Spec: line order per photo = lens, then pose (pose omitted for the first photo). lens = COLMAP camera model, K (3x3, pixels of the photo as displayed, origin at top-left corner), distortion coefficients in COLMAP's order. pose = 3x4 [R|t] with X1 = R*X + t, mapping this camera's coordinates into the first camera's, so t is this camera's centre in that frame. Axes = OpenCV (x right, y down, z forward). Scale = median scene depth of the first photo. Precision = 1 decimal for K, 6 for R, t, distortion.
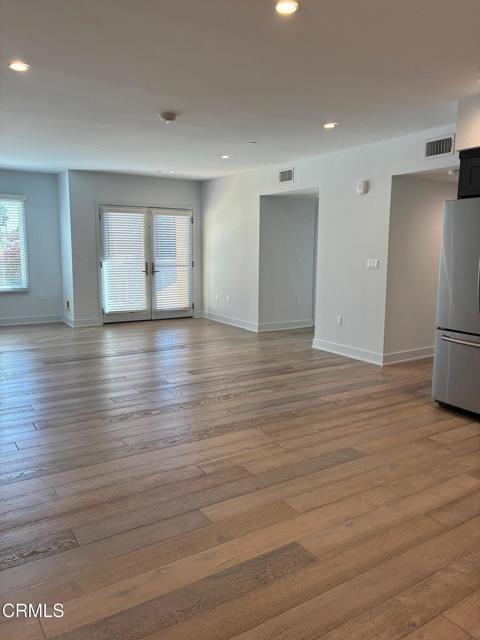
lens RADIAL K [[443.1, 0, 240.0], [0, 443.1, 320.0], [0, 0, 1]] dist [0.127347, -0.202785]
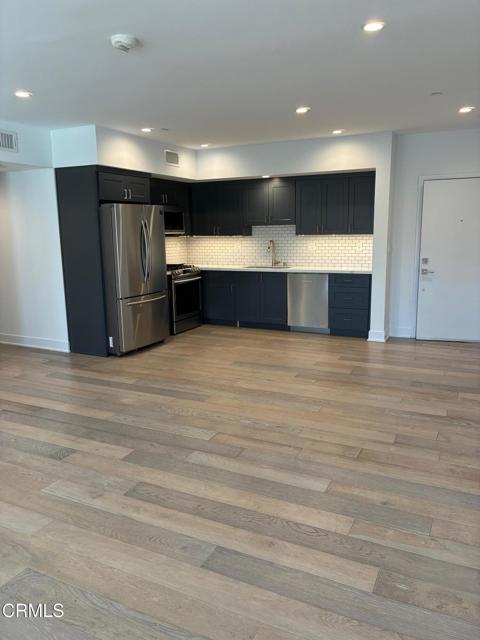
lens RADIAL K [[525.2, 0, 240.0], [0, 525.2, 320.0], [0, 0, 1]] dist [0.004658, 0.002723]
pose [[-0.514063, -0.131618, 0.847594, -1.030455], [0.146655, 0.960120, 0.238037, -0.228065], [-0.845122, 0.246670, -0.474260, 1.459742]]
